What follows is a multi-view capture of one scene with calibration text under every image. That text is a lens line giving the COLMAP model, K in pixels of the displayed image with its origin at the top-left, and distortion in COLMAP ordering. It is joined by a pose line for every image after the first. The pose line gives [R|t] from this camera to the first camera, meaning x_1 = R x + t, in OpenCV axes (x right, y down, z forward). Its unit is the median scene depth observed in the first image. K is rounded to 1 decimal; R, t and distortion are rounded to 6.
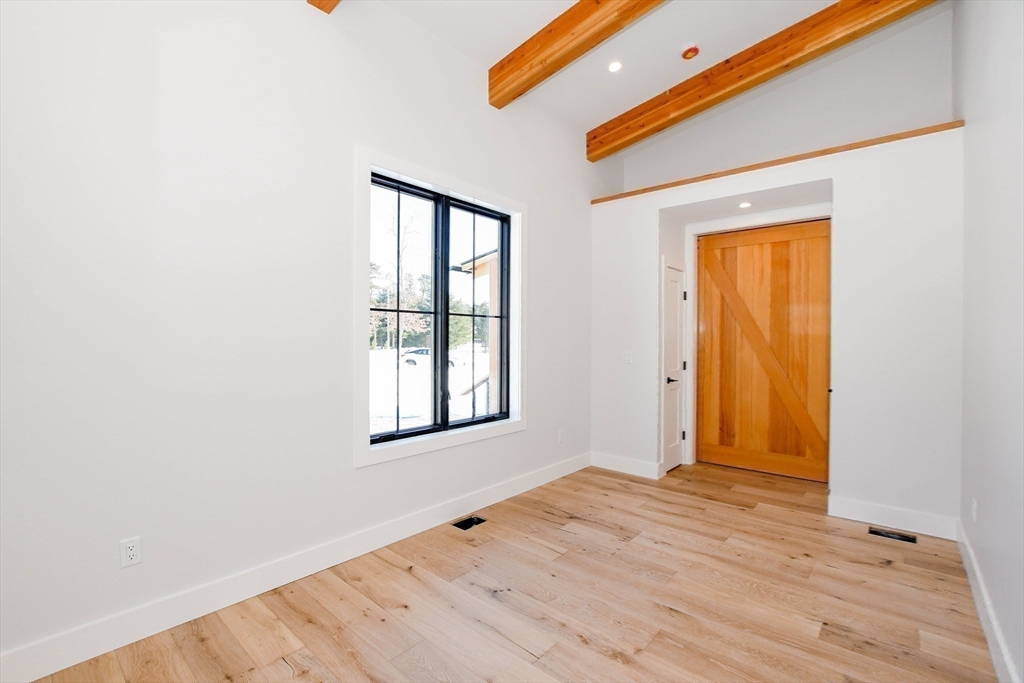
lens RADIAL K [[449.9, 0, 508.6], [0, 449.9, 343.9], [0, 0, 1]] dist [-0.036164, 0.006405]
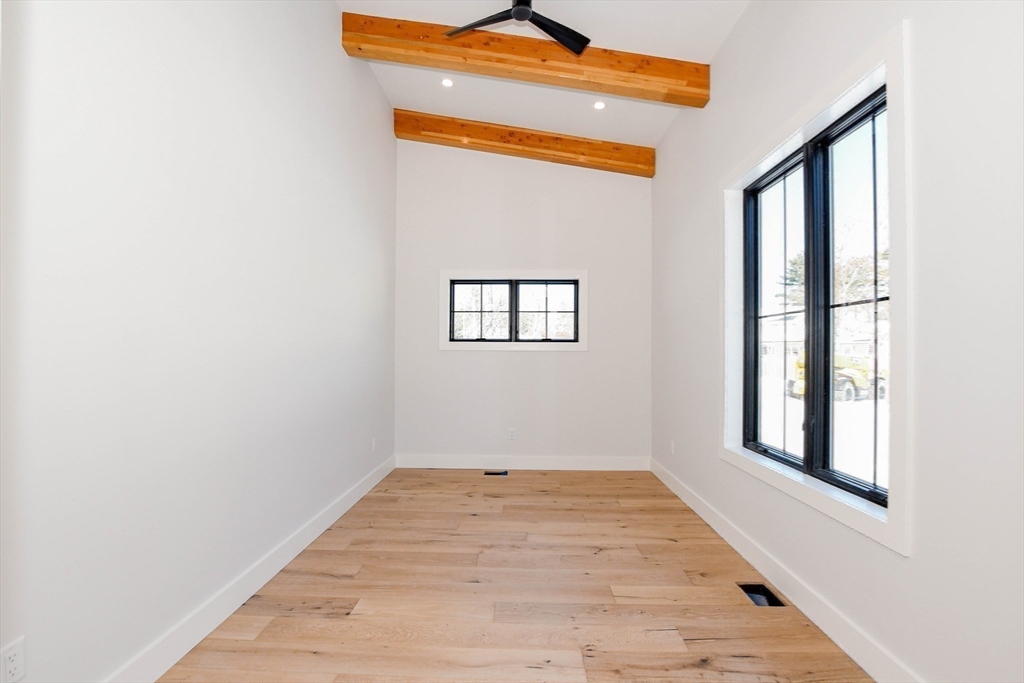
lens RADIAL K [[449.9, 0, 508.6], [0, 449.9, 343.9], [0, 0, 1]] dist [-0.036164, 0.006405]
pose [[-0.766942, -0.018235, -0.641457, 0.995229], [-0.013865, 0.999834, -0.011845, 0.003528], [0.641567, -0.000191, -0.767067, 1.830939]]
